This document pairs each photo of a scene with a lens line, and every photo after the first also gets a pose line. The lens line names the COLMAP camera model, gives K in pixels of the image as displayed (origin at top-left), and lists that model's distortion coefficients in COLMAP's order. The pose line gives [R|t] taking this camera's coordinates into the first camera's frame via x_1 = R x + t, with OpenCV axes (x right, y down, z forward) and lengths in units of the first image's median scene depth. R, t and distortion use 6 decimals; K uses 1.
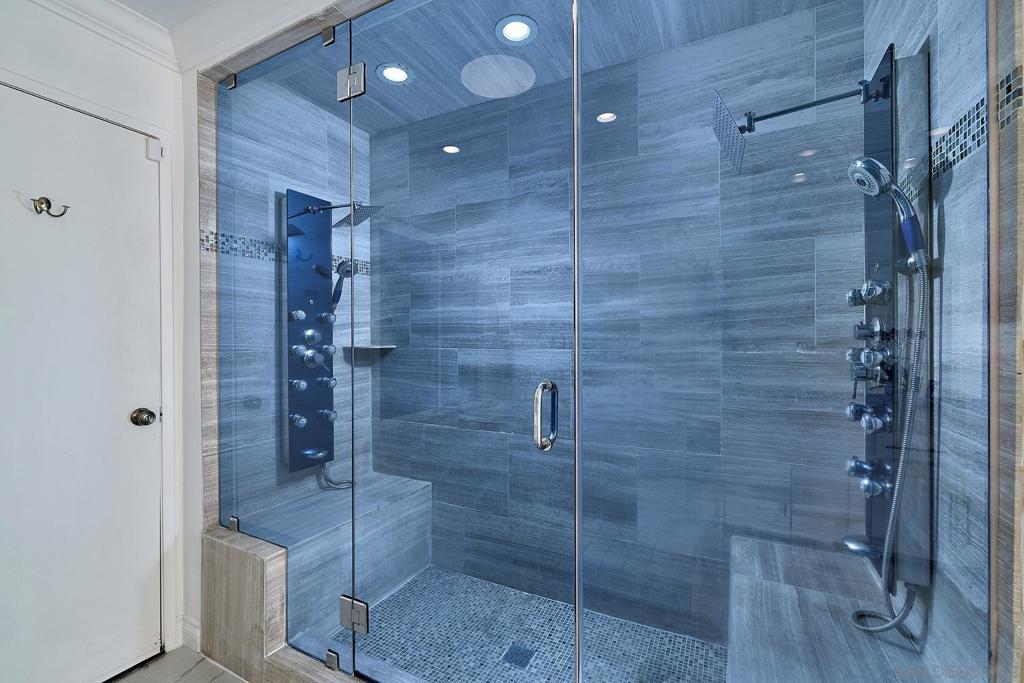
lens RADIAL K [[440.4, 0, 509.2], [0, 440.4, 342.7], [0, 0, 1]] dist [-0.000871, -0.000782]
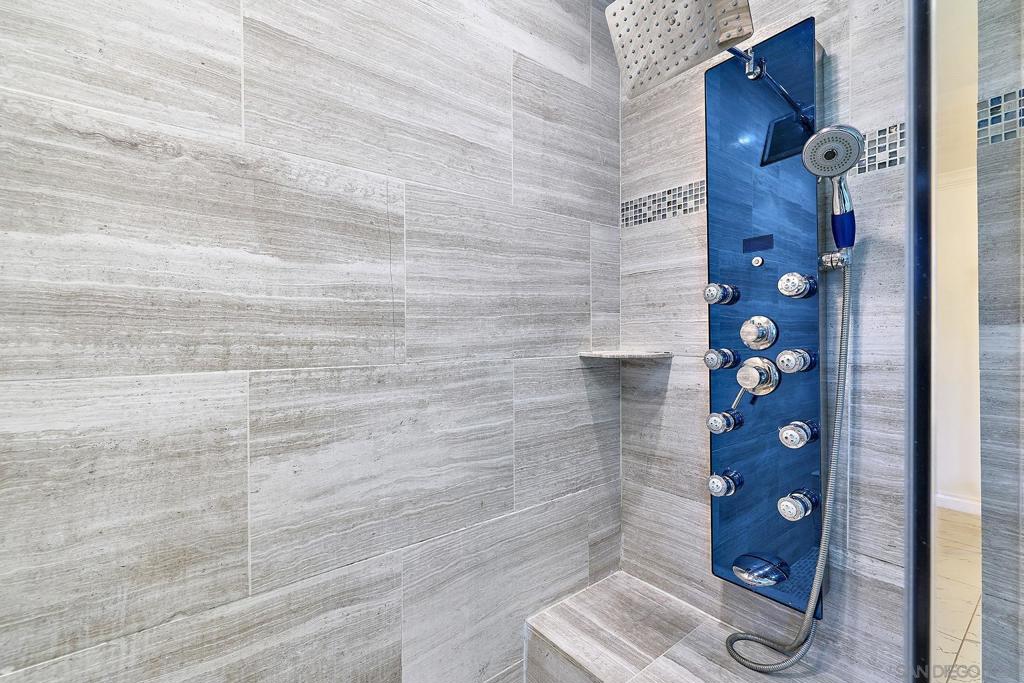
lens RADIAL K [[440.4, 0, 512.3], [0, 440.4, 340.2], [0, 0, 1]] dist [-0.000871, -0.000782]
pose [[0.422752, -0.005910, 0.906226, -0.126733], [0.012662, 0.999920, 0.000614, -0.009450], [-0.906157, 0.011215, 0.422792, 0.657796]]
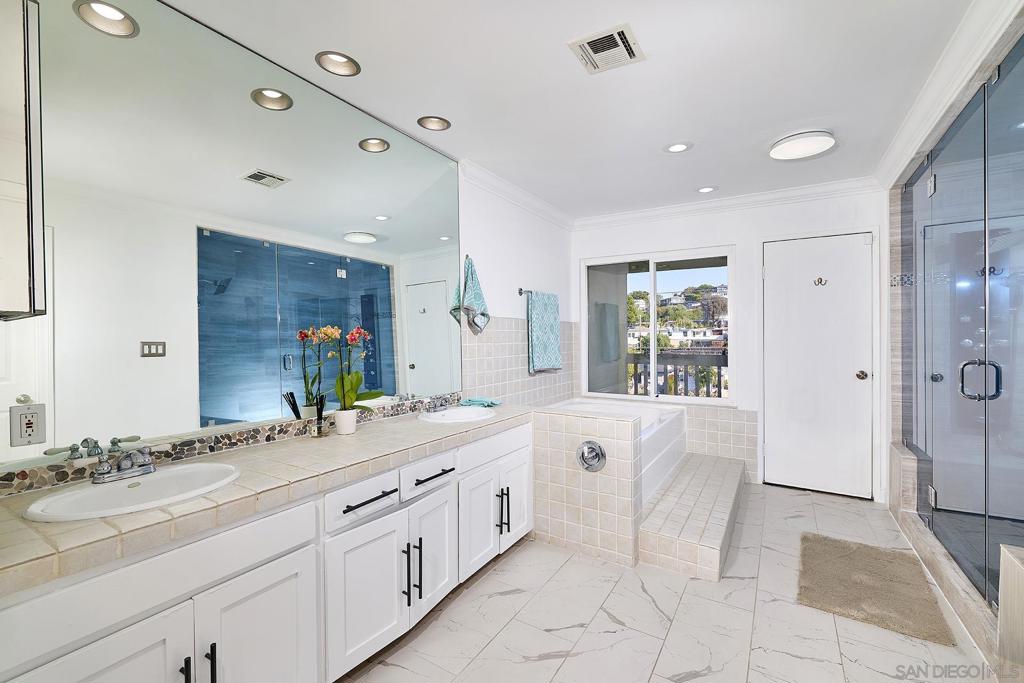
lens RADIAL K [[440.4, 0, 513.9], [0, 440.4, 343.8], [0, 0, 1]] dist [-0.000871, -0.000782]
pose [[-0.074102, 0.003207, -0.997246, 2.027354], [0.001004, 0.999995, 0.003141, 0.027180], [0.997250, -0.000769, -0.074105, -0.682537]]
